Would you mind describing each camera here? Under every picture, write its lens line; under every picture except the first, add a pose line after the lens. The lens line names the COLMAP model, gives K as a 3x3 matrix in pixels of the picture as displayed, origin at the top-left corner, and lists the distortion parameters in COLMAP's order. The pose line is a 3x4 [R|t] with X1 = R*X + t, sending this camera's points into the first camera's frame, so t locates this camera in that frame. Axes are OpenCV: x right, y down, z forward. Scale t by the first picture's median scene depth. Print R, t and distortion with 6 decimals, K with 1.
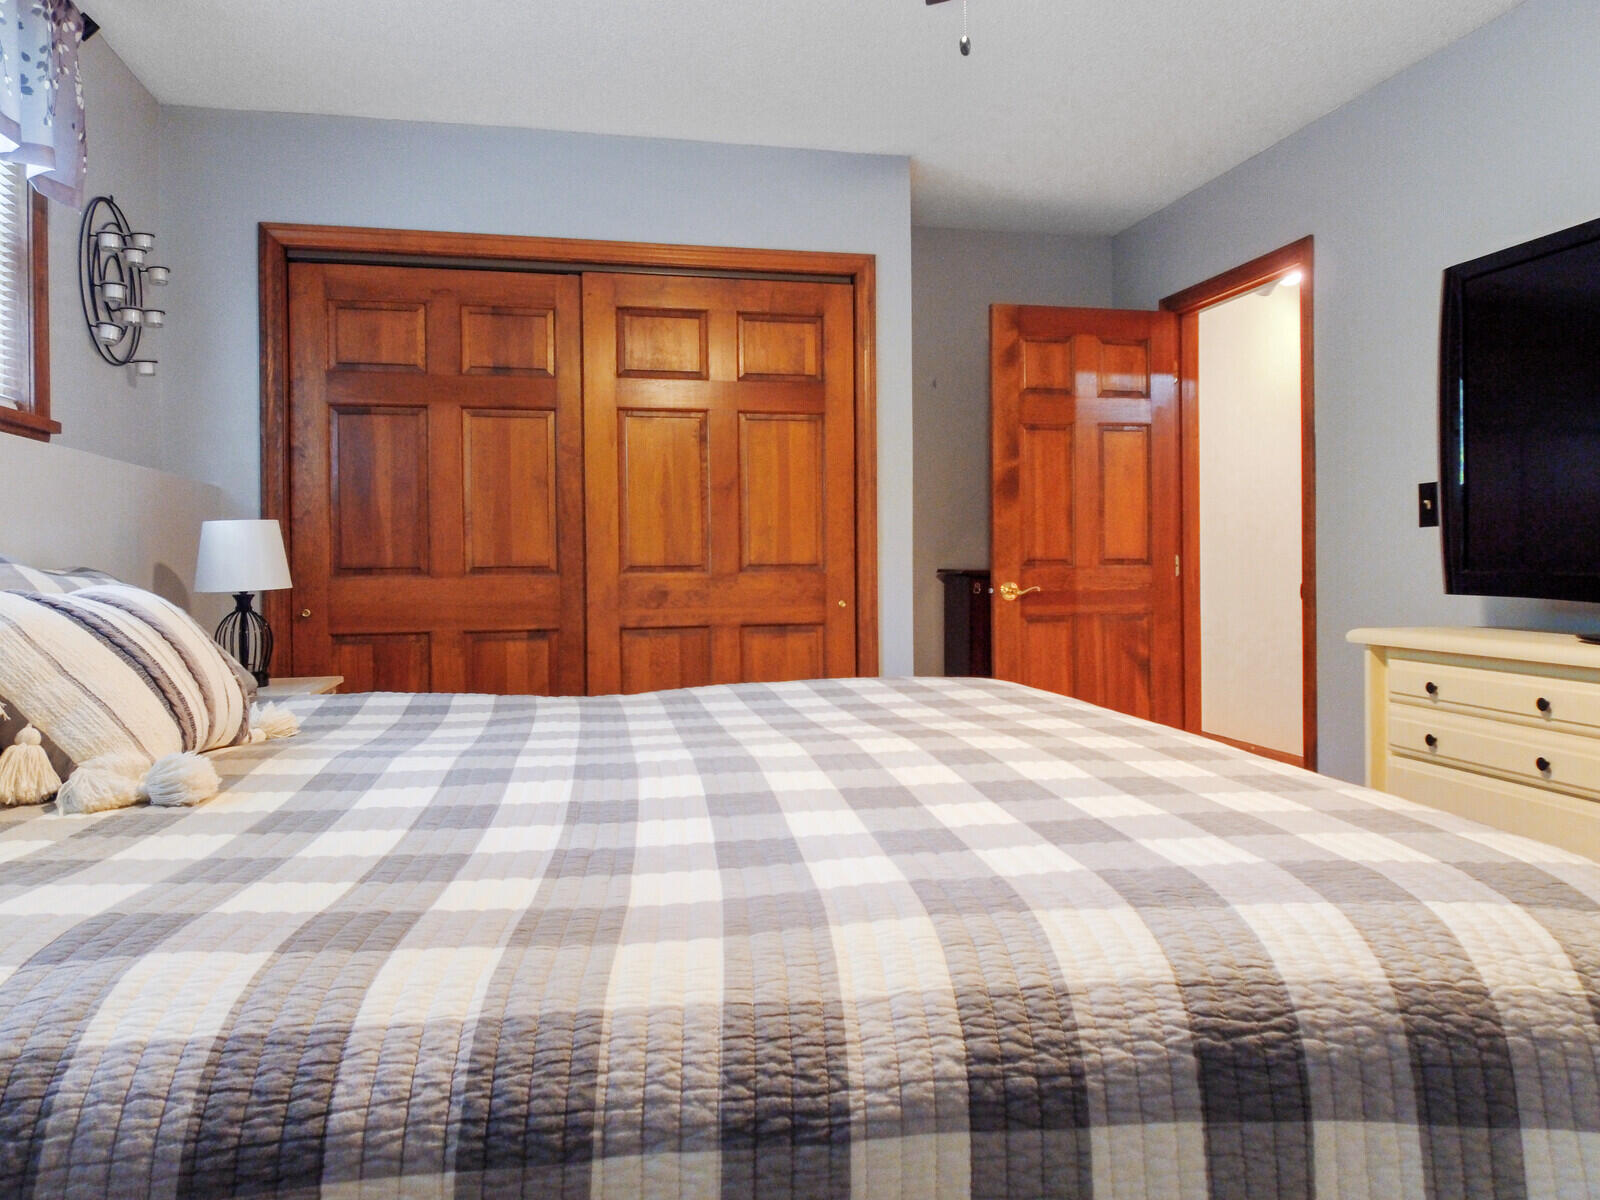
lens RADIAL K [[1143.2, 0, 775.4], [0, 1143.2, 573.8], [0, 0, 1]] dist [0.023145, -0.042138]
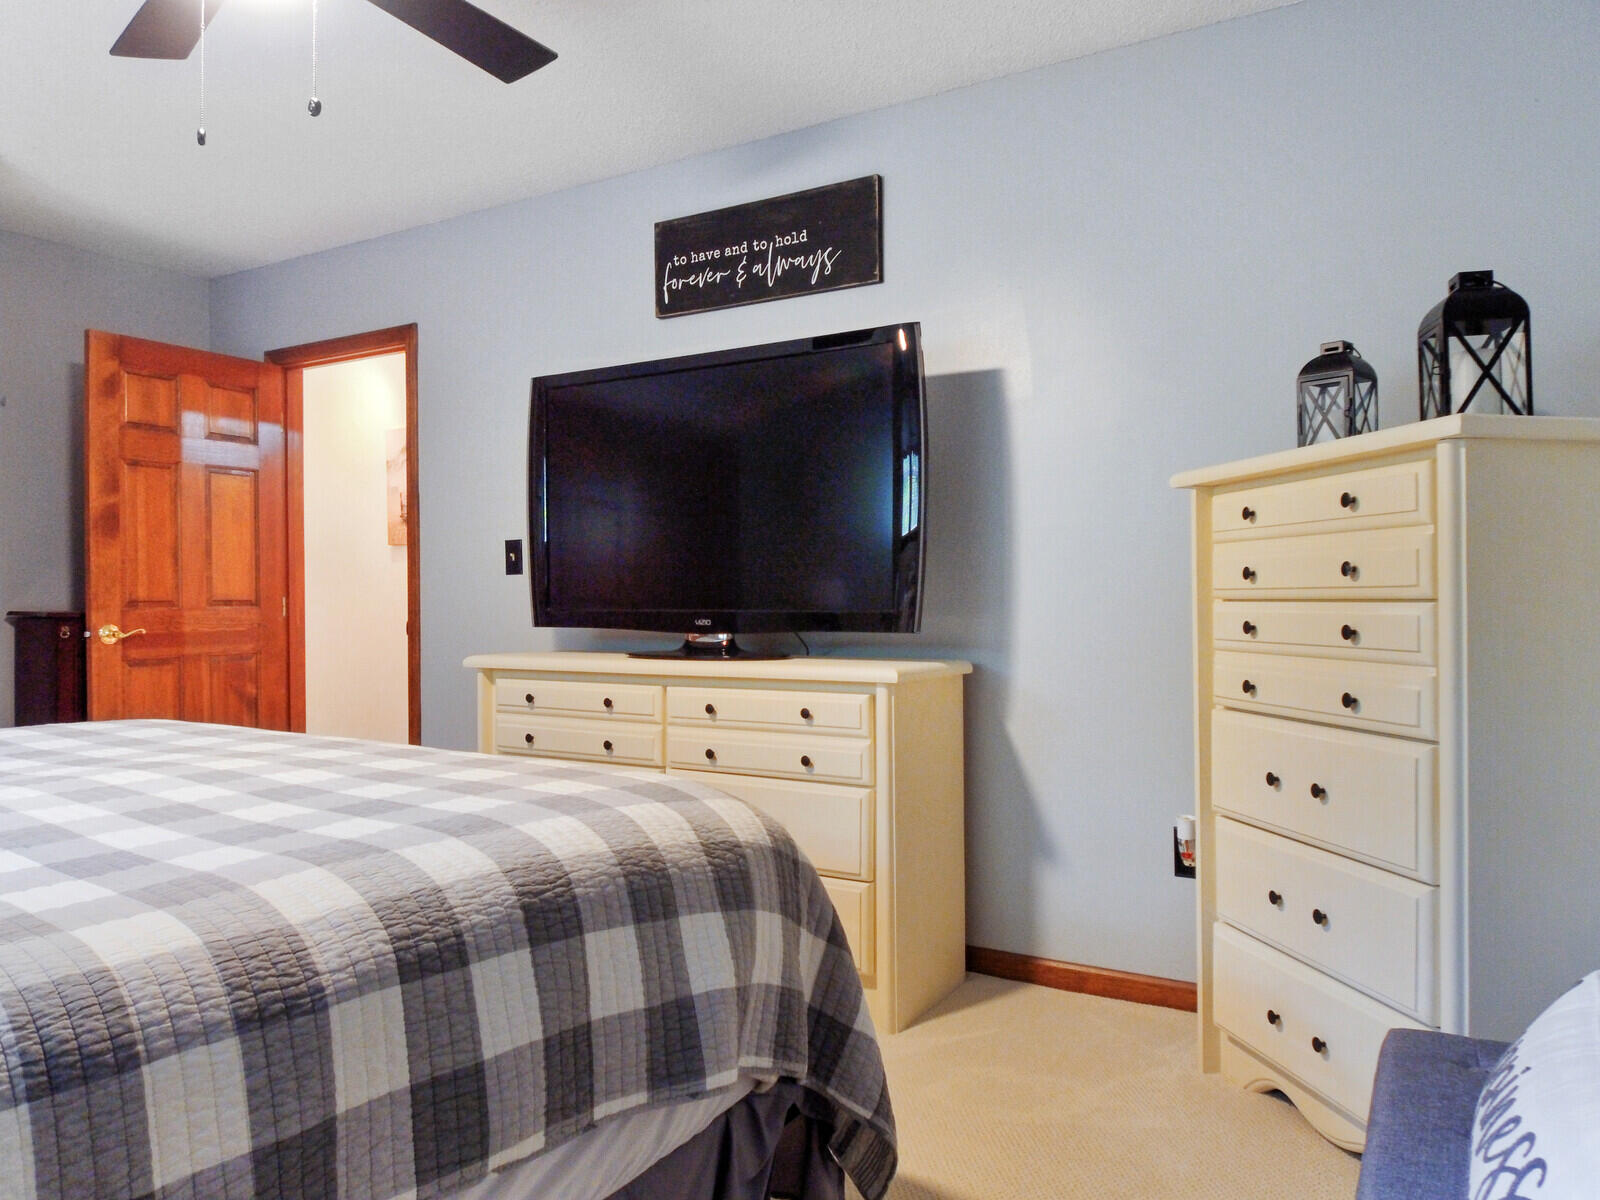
lens RADIAL K [[1109.4, 0, 800.0], [0, 1109.4, 600.0], [0, 0, 1]] dist [0.076173, -0.106296]
pose [[0.688377, -0.000874, 0.725352, -0.497114], [0.010568, 0.999905, -0.008825, 0.007574], [-0.725276, 0.013741, 0.688321, -0.358261]]
